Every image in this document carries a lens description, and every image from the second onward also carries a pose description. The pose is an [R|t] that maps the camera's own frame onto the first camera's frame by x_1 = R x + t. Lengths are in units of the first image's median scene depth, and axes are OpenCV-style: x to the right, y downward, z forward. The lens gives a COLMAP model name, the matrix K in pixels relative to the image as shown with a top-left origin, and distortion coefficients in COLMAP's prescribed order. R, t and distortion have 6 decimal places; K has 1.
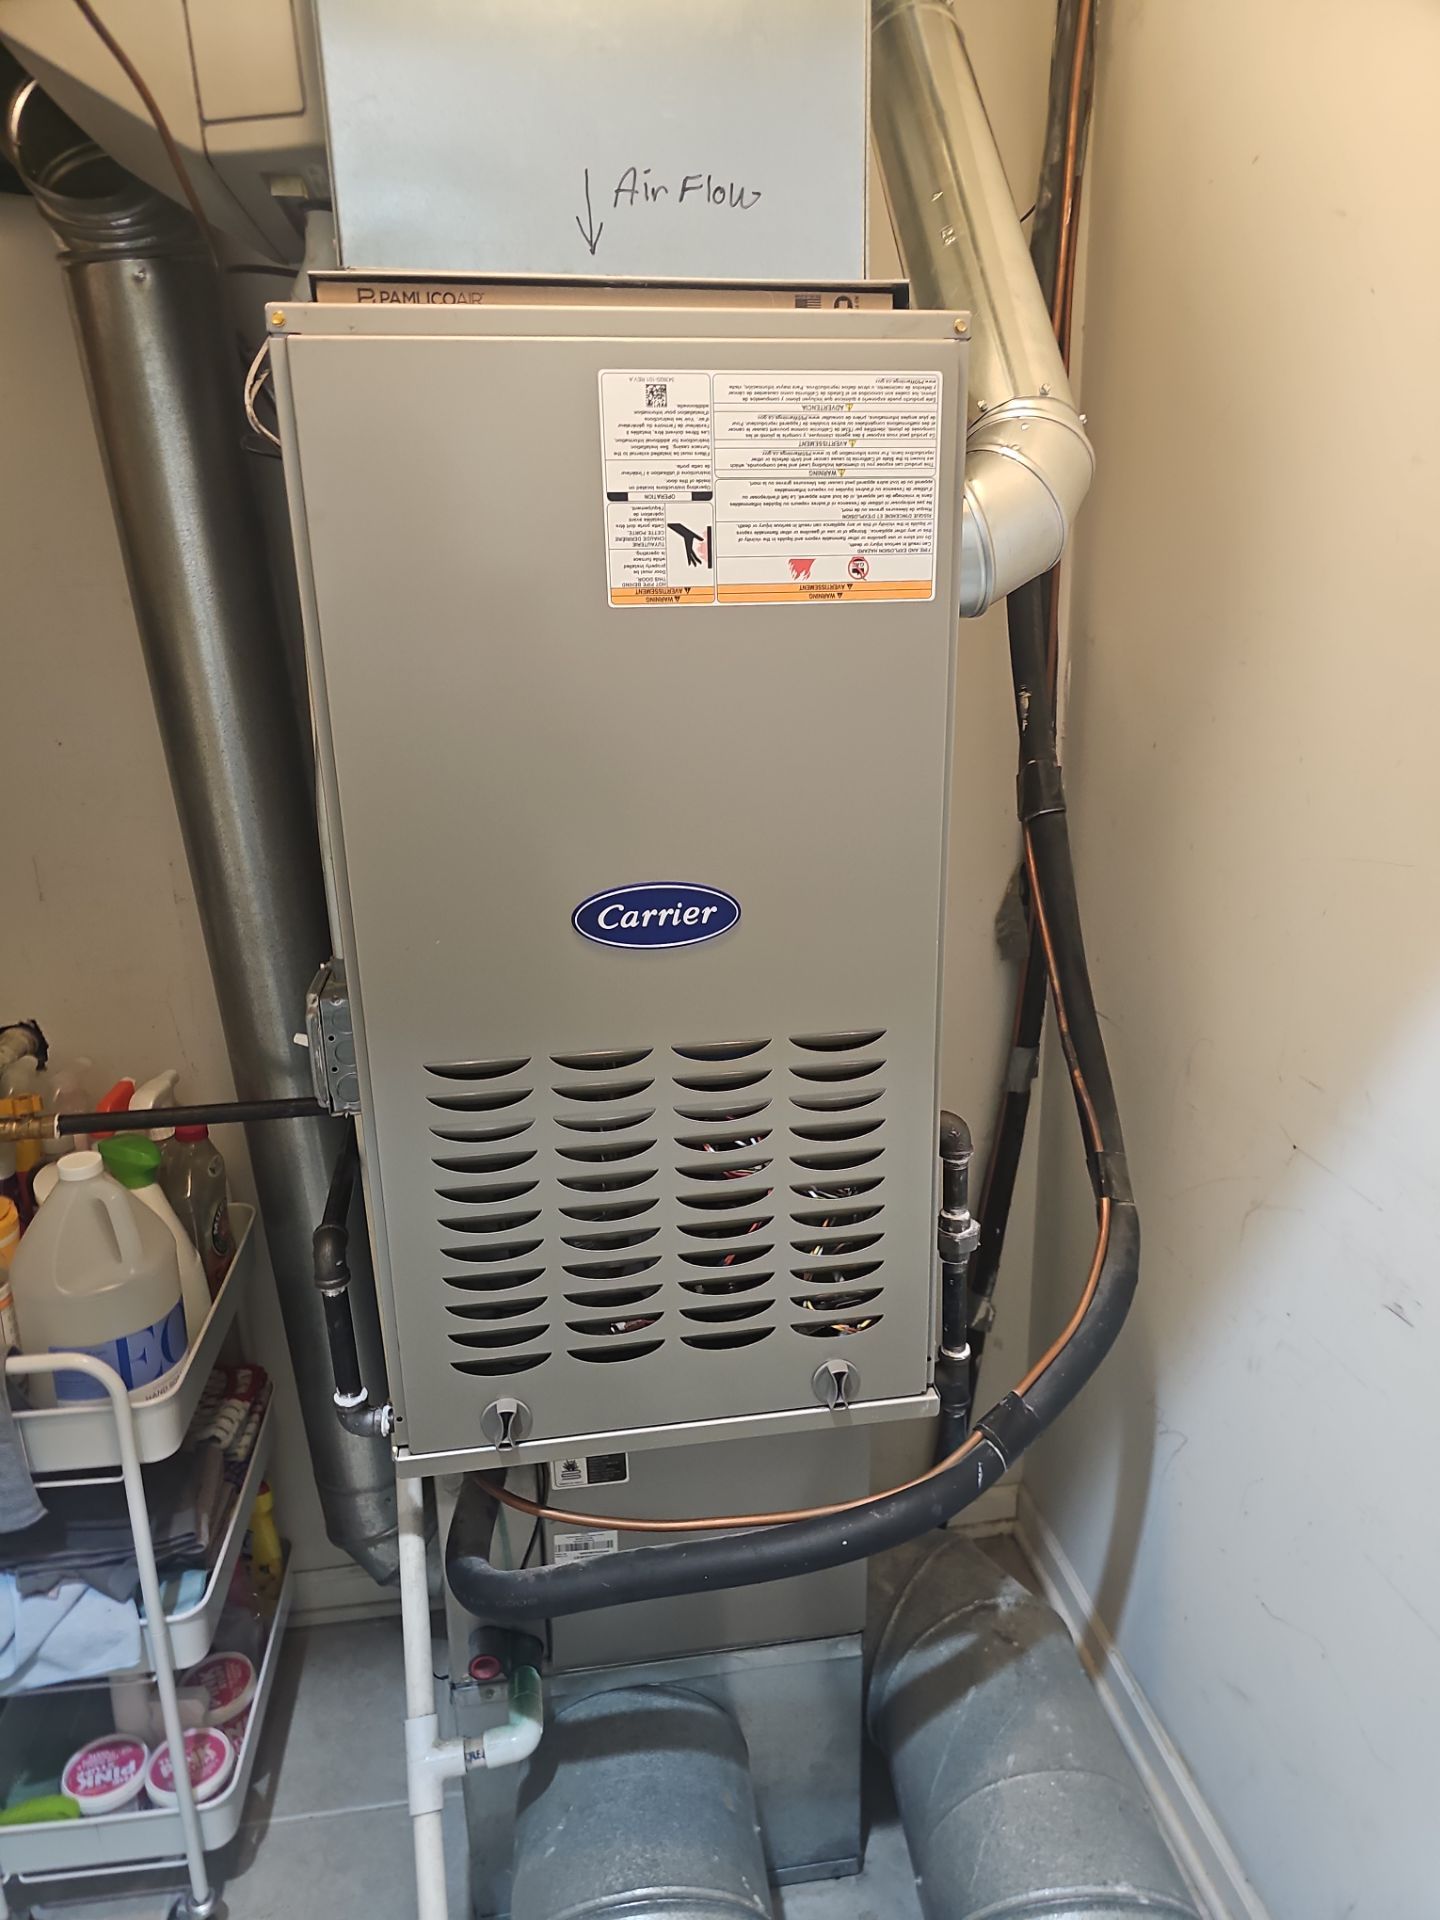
lens RADIAL K [[1279.3, 0, 720.0], [0, 1279.3, 960.0], [0, 0, 1]] dist [0.042289, -0.045046]
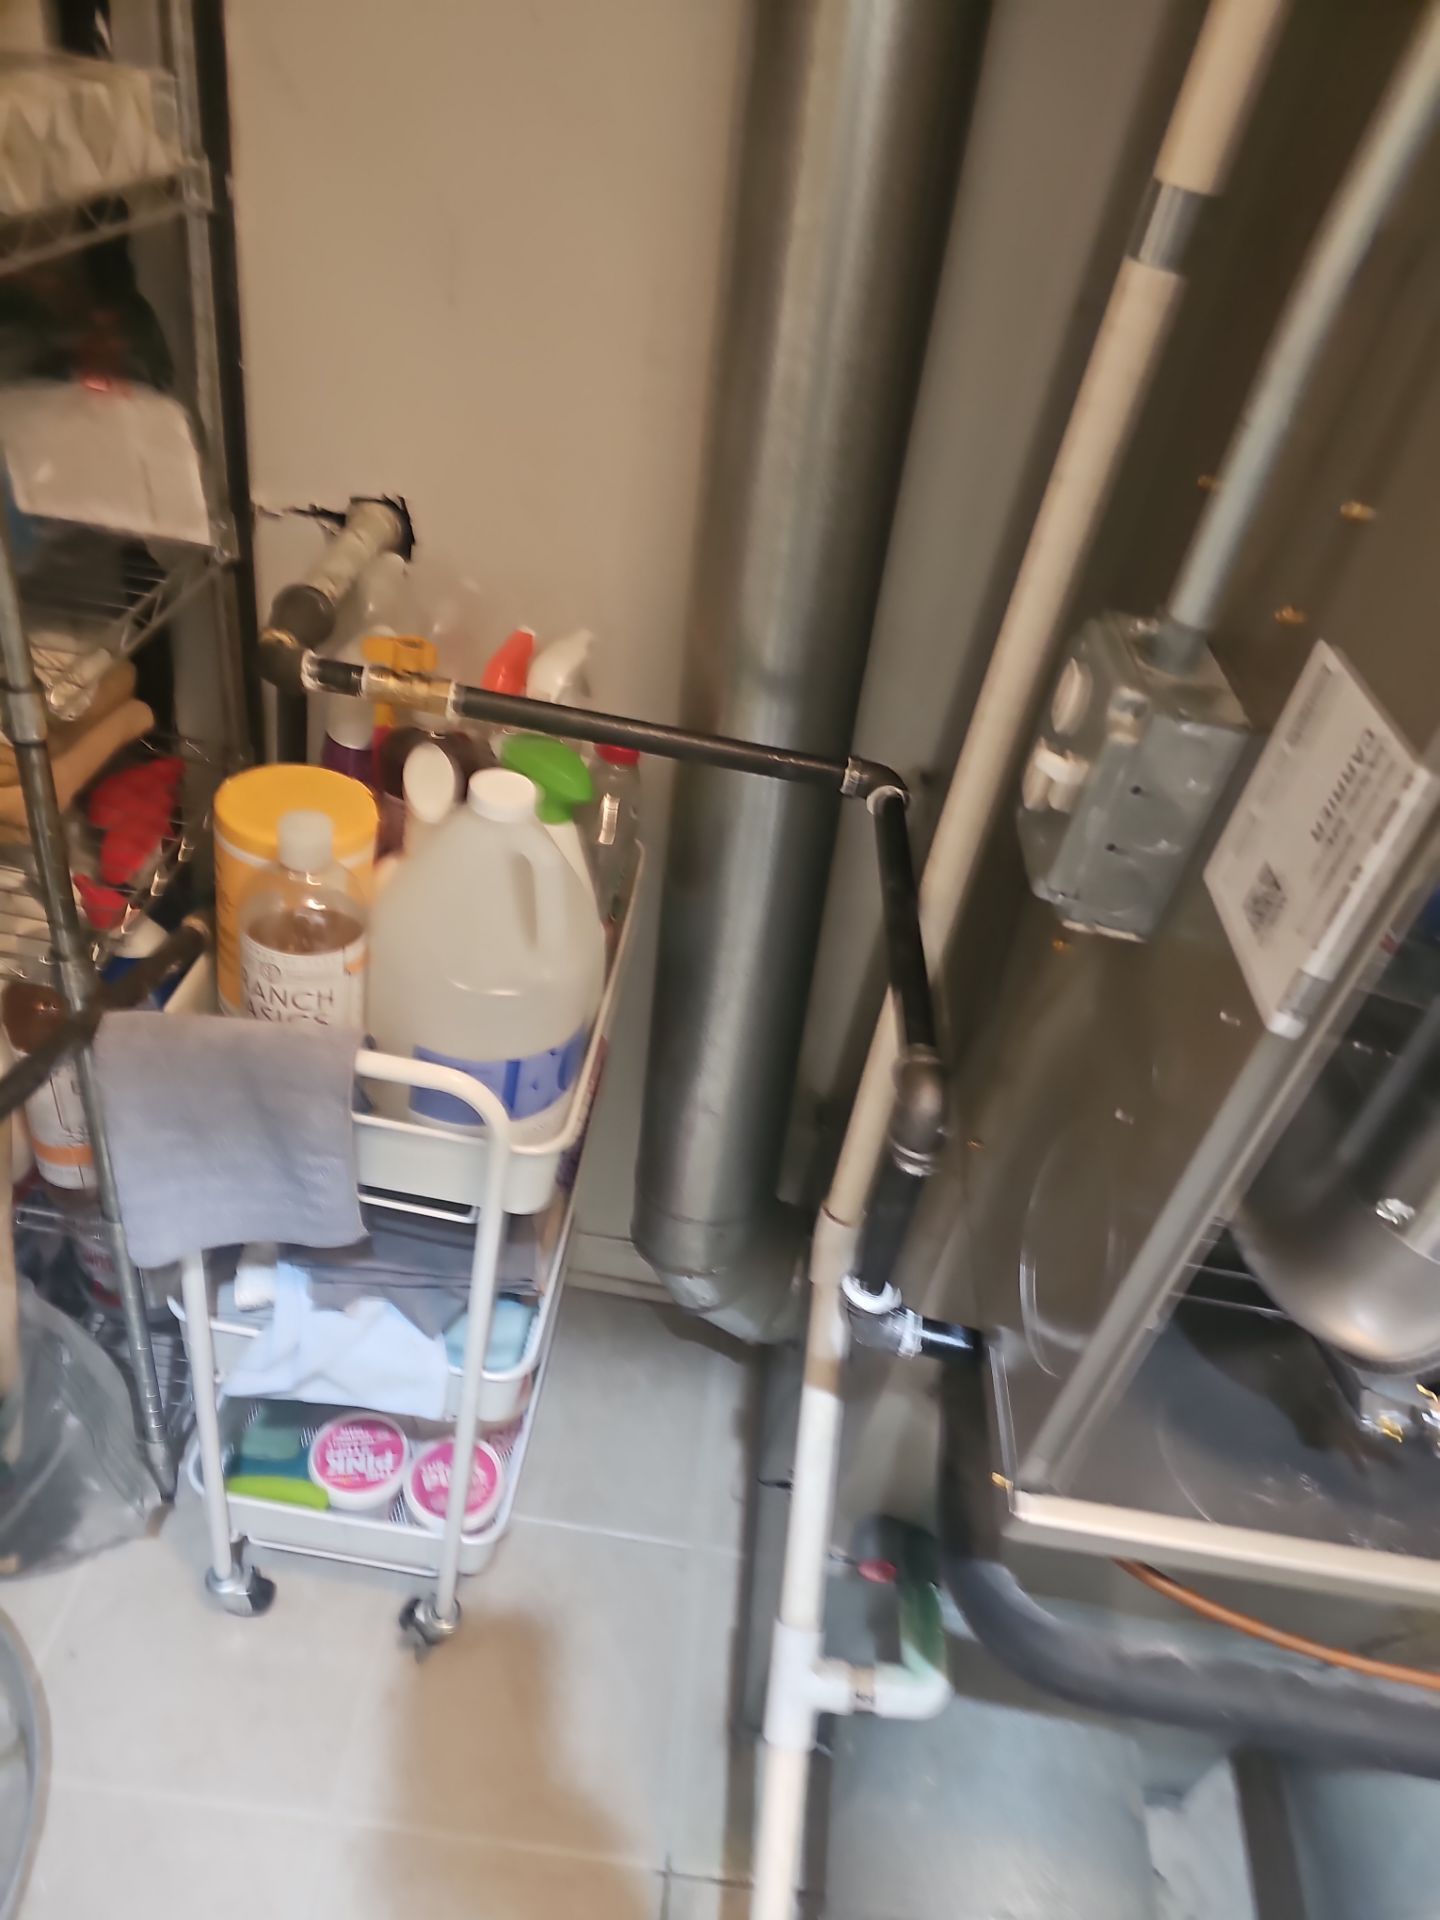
lens RADIAL K [[1279.3, 0, 720.0], [0, 1279.3, 960.0], [0, 0, 1]] dist [0.042289, -0.045046]
pose [[0.956324, 0.286297, -0.058972, -0.322116], [-0.249310, 0.904206, 0.346779, -0.011784], [0.152604, -0.316931, 0.936091, 0.388221]]
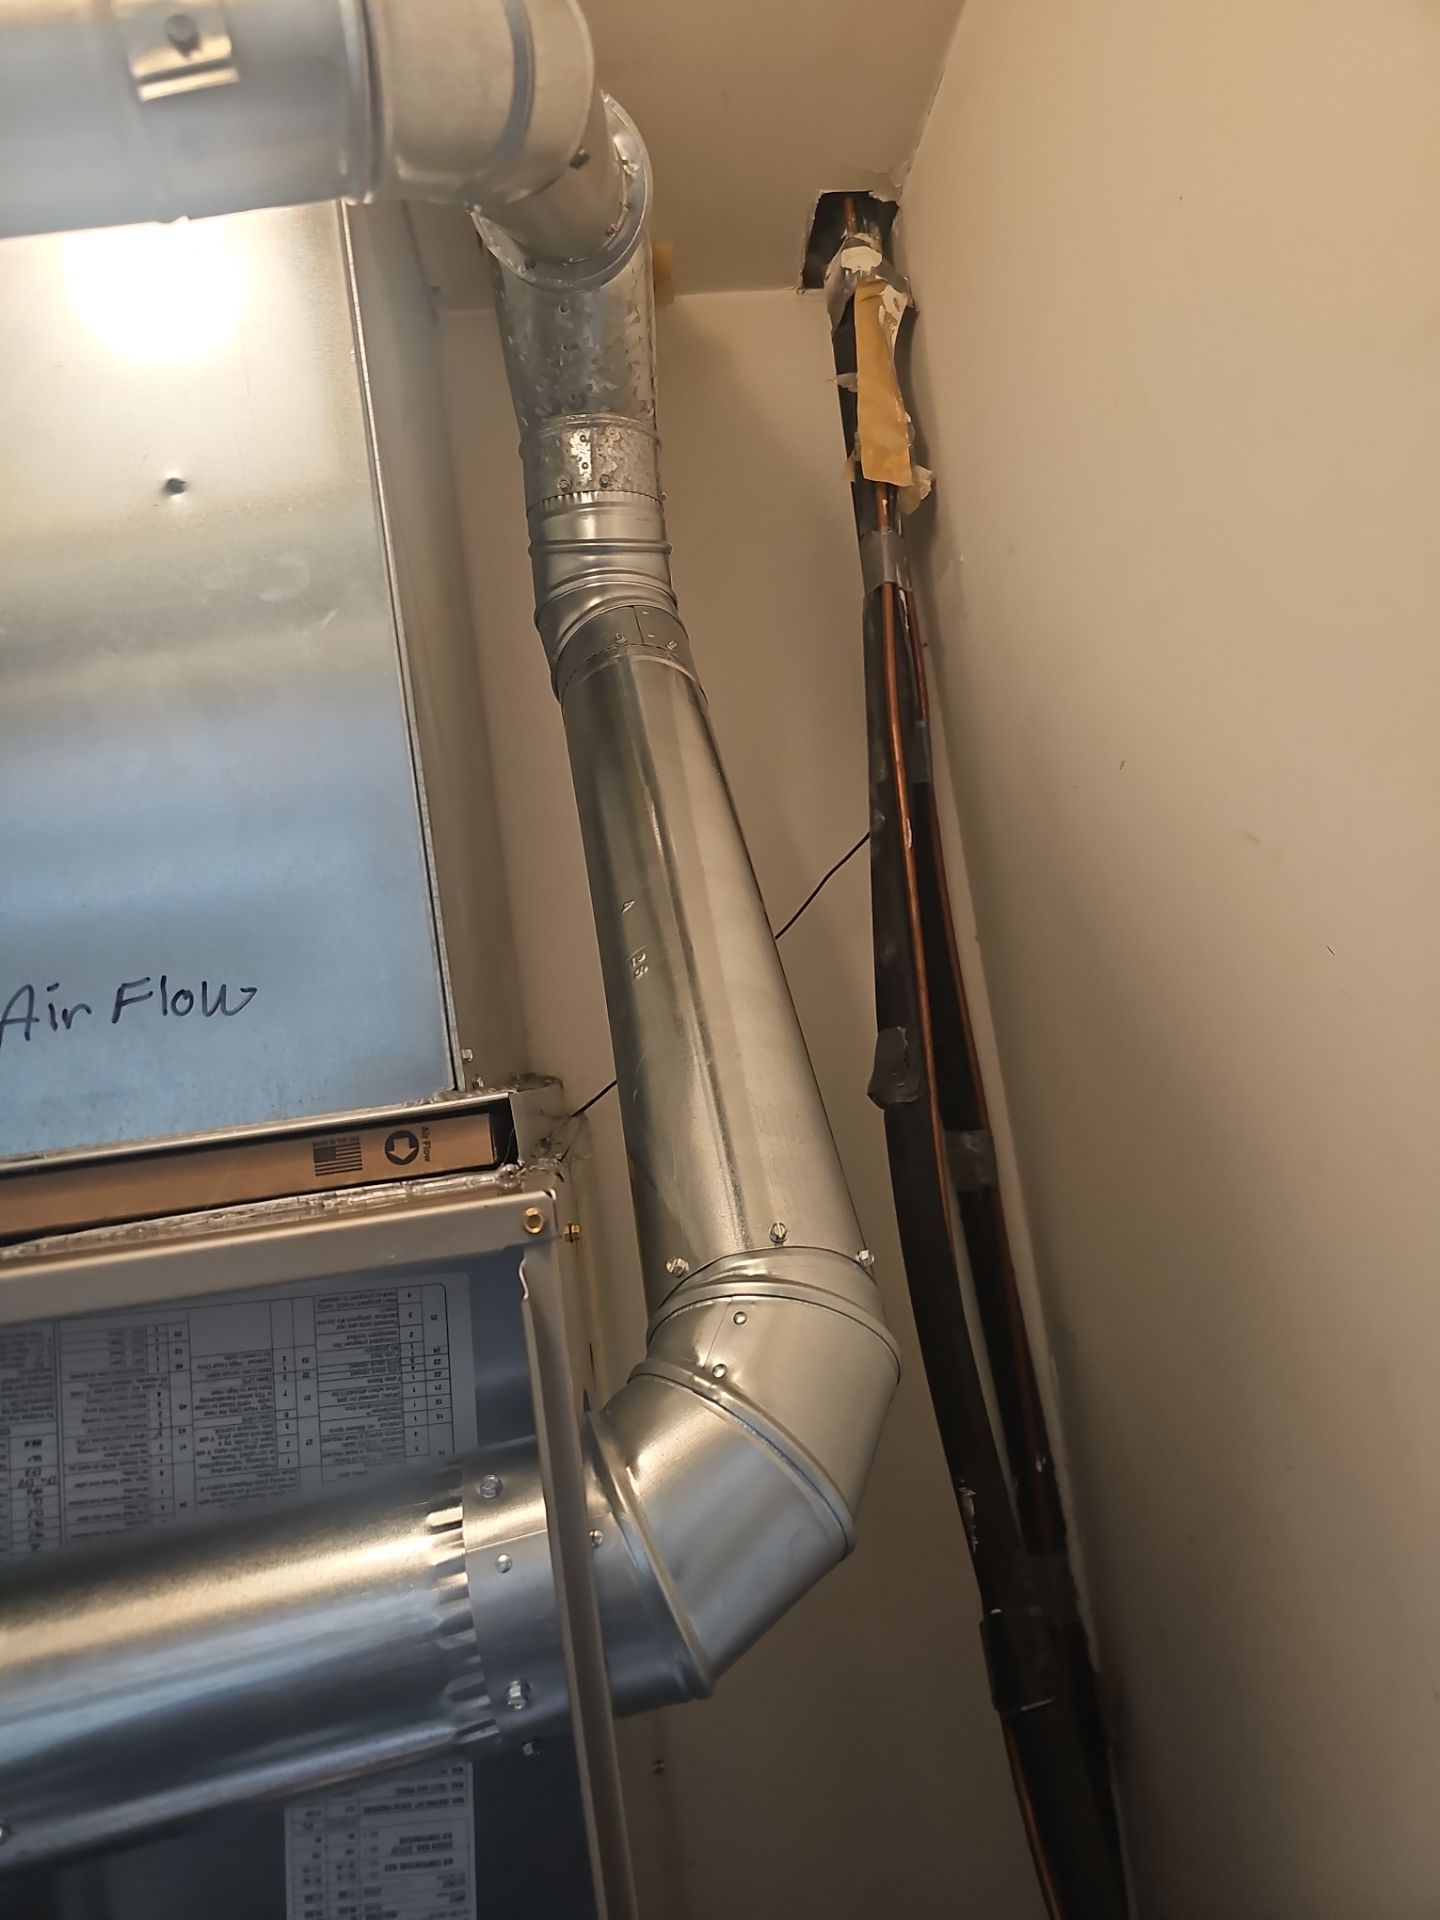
lens RADIAL K [[1279.3, 0, 711.4], [0, 1279.3, 930.9], [0, 0, 1]] dist [0.033251, -0.030909]
pose [[0.991468, -0.119939, -0.051054, 0.185440], [0.092027, 0.921425, -0.377501, -0.246346], [0.092320, 0.369582, 0.924601, 0.299158]]
